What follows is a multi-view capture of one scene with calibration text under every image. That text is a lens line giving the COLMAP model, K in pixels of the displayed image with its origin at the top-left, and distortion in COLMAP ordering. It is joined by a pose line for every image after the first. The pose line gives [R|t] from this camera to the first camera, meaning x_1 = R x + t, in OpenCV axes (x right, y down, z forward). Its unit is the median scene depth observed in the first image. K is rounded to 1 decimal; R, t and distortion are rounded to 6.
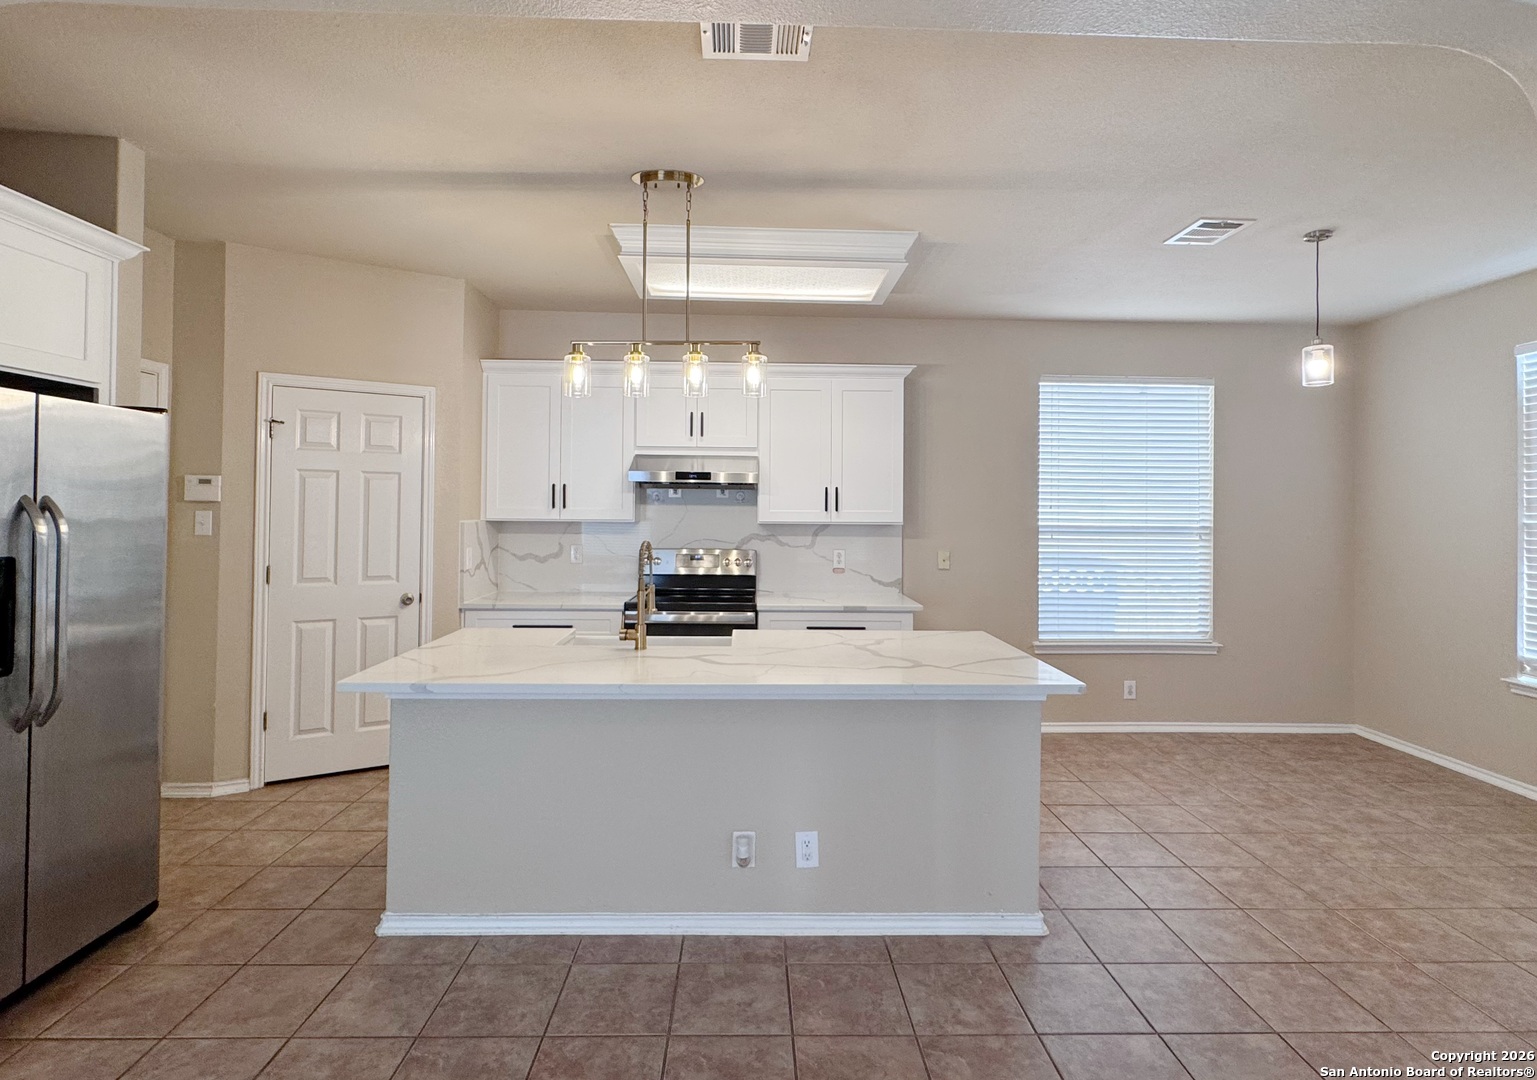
lens RADIAL K [[774.1, 0, 768.8], [0, 774.1, 500.5], [0, 0, 1]] dist [-0.002840, 0.000500]
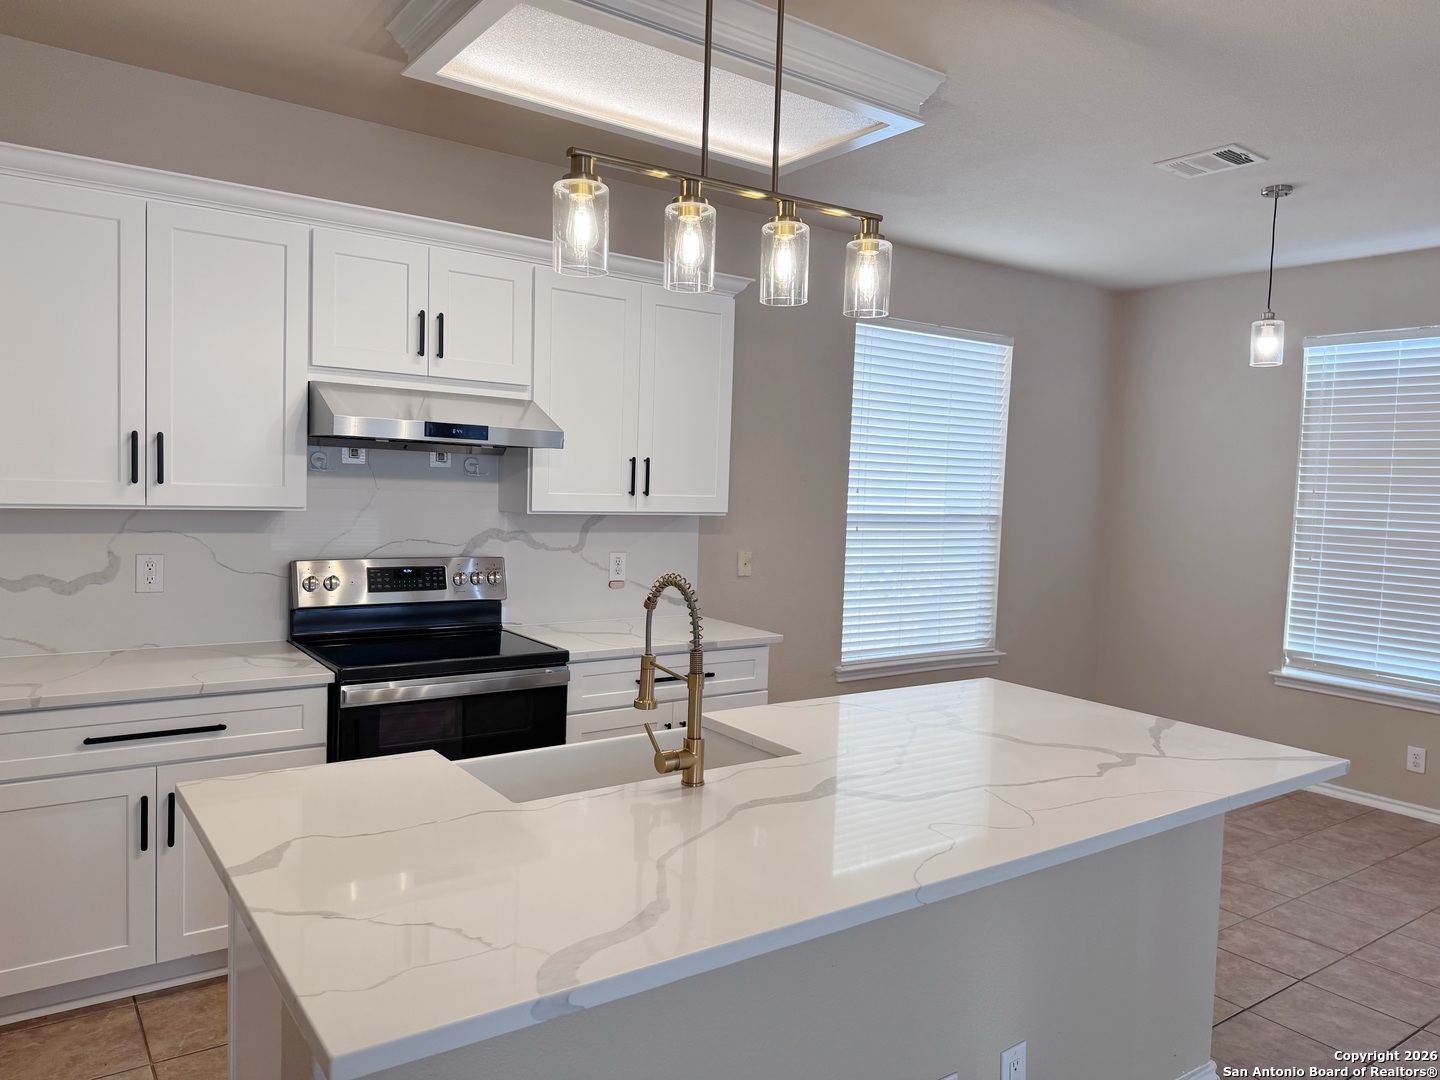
lens RADIAL K [[1011.7, 0, 724.0], [0, 1011.7, 538.4], [0, 0, 1]] dist [0.048554, -0.058397]
pose [[0.828689, -0.013638, 0.559543, -0.348718], [-0.034016, 0.996628, 0.074670, -0.015896], [-0.558675, -0.080911, 0.825431, 0.291773]]
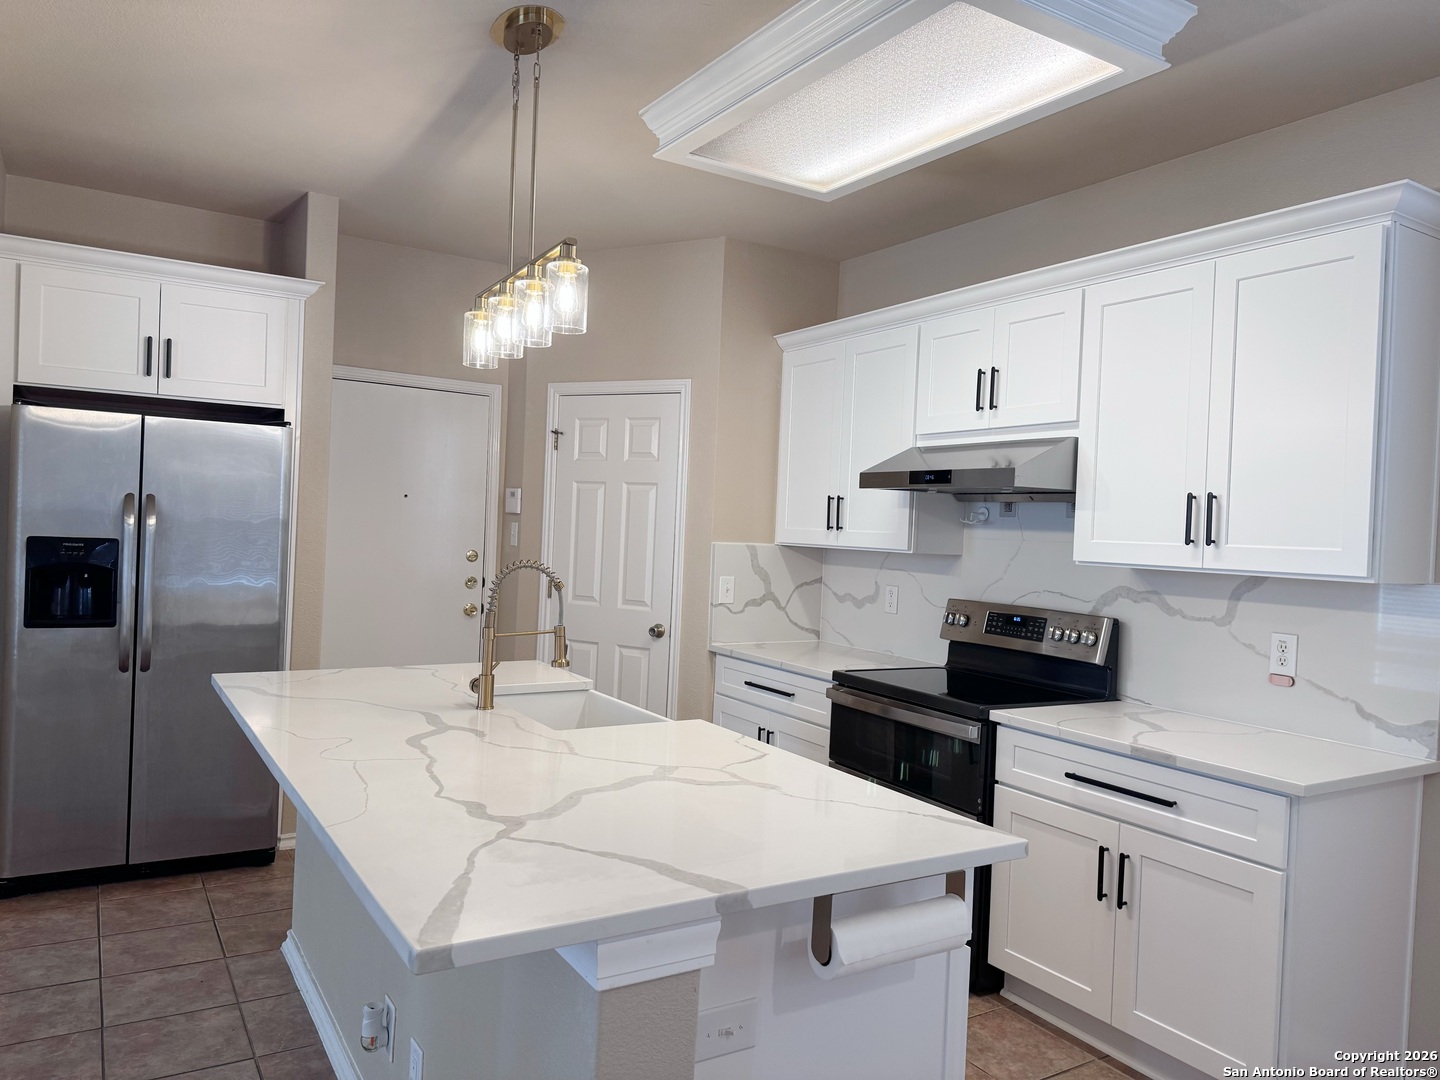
lens RADIAL K [[1011.7, 0, 716.5], [0, 1011.7, 539.4], [0, 0, 1]] dist [0.048554, -0.058397]
pose [[0.502429, 0.022581, -0.864323, 0.497680], [-0.027383, 0.999573, 0.010197, 0.012955], [0.864184, 0.018544, 0.502833, 0.470150]]
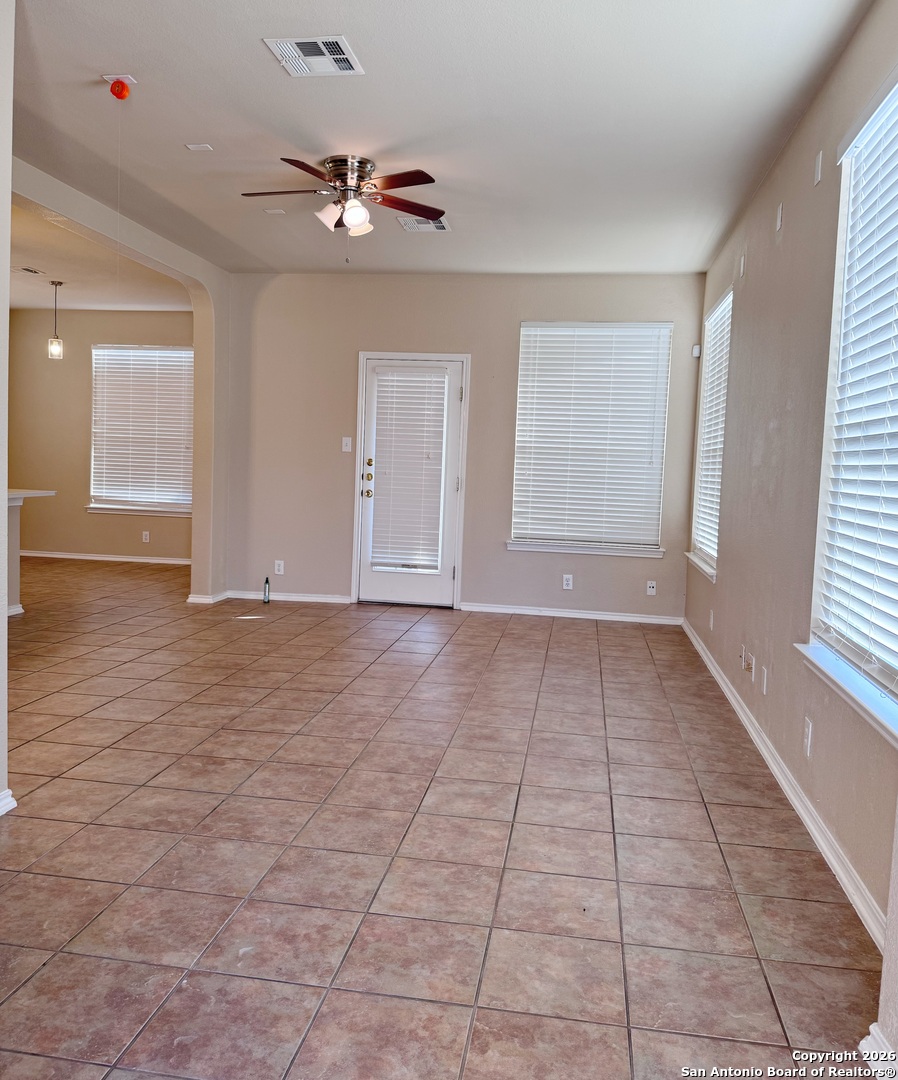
lens RADIAL K [[848.3, 0, 464.1], [0, 848.3, 506.7], [0, 0, 1]] dist [0.067820, -0.042007]
pose [[0.168422, -0.056502, 0.984094, -1.056511], [-0.049252, 0.996626, 0.065651, 0.028363], [-0.984484, -0.059526, 0.165071, -0.353346]]
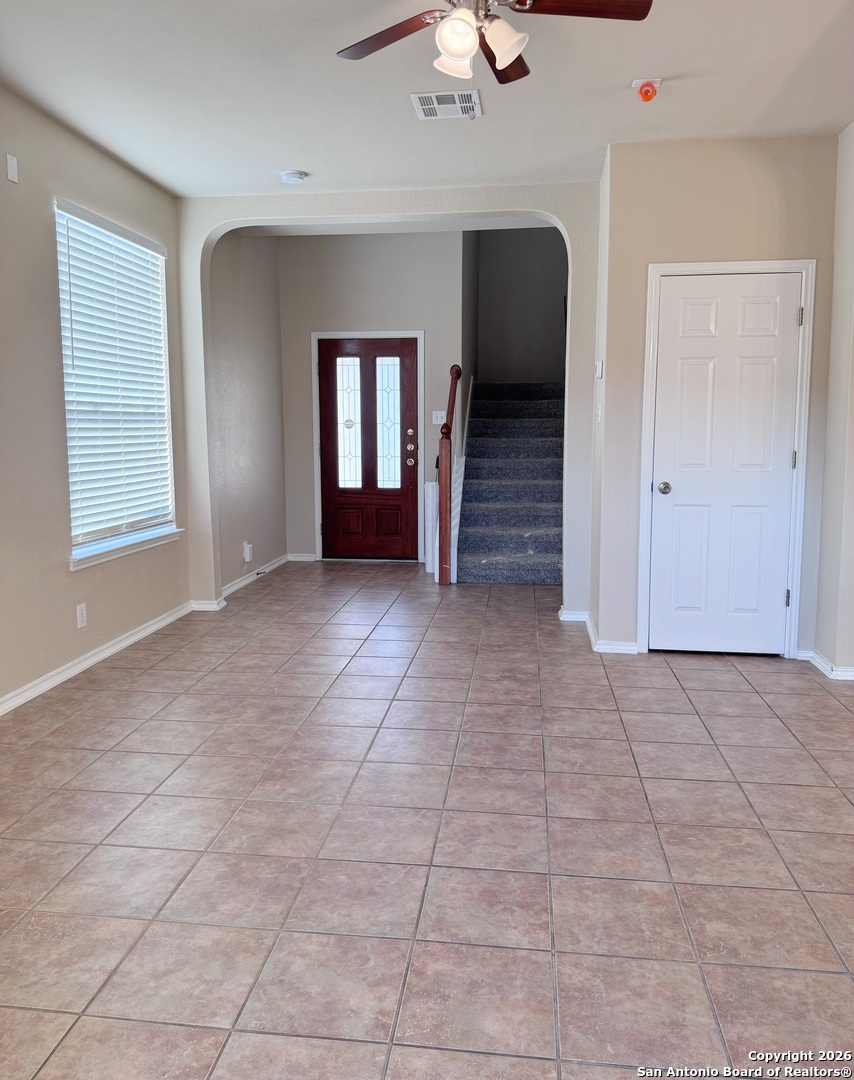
lens RADIAL K [[798.4, 0, 422.7], [0, 798.4, 507.5], [0, 0, 1]] dist [0.052185, -0.044664]
pose [[-0.157188, 0.088268, -0.983616, 0.518669], [0.014595, 0.996097, 0.087056, 0.043135], [0.987461, -0.000672, -0.157863, 0.019591]]
